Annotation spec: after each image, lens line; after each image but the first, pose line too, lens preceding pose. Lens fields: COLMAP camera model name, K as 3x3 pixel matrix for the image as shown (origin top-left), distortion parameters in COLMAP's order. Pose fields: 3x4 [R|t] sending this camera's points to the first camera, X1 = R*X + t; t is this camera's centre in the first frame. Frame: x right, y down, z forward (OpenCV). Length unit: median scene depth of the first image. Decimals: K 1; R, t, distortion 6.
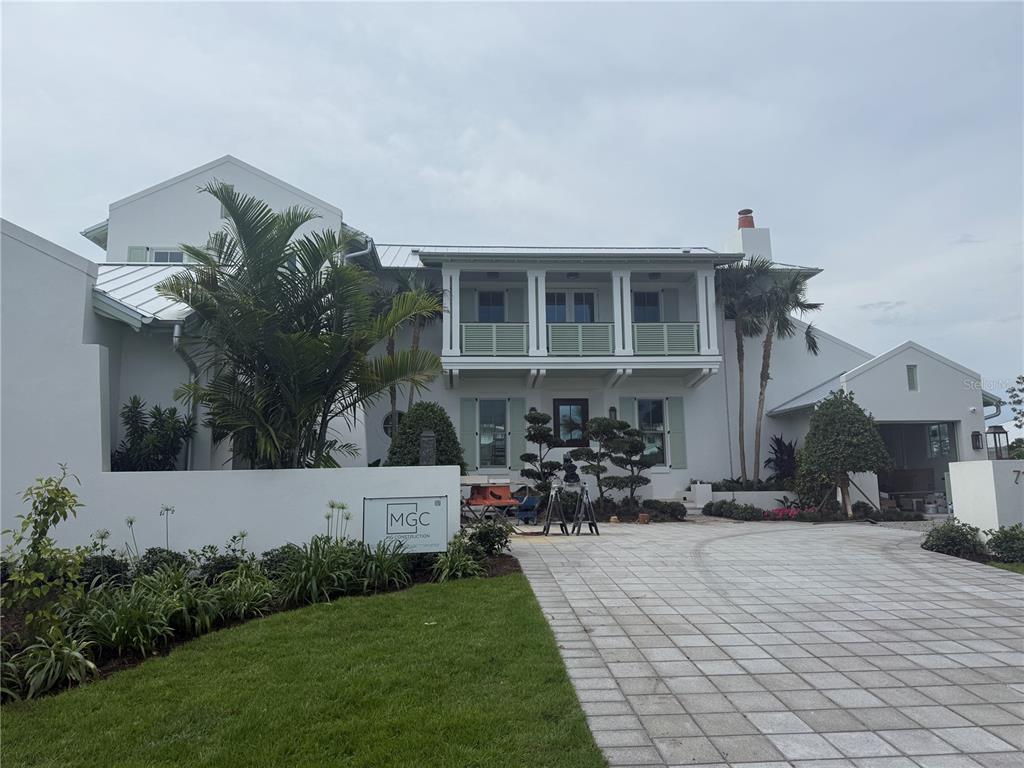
lens RADIAL K [[712.5, 0, 512.0], [0, 712.5, 384.0], [0, 0, 1]] dist [0.092978, -0.140856]
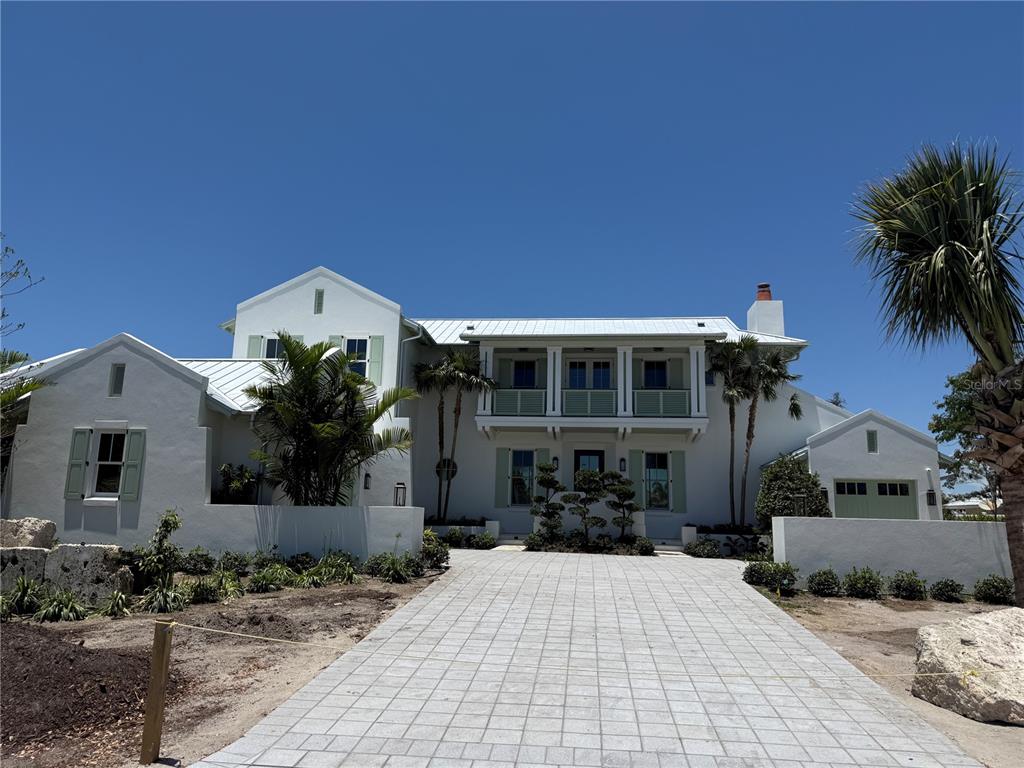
lens RADIAL K [[704.7, 0, 512.0], [0, 704.7, 384.0], [0, 0, 1]] dist [0.135999, -0.132478]
pose [[0.986380, 0.007443, -0.164312, 0.166306], [-0.015679, 0.998681, -0.048884, -0.034075], [0.163732, 0.050795, 0.985196, -0.221124]]
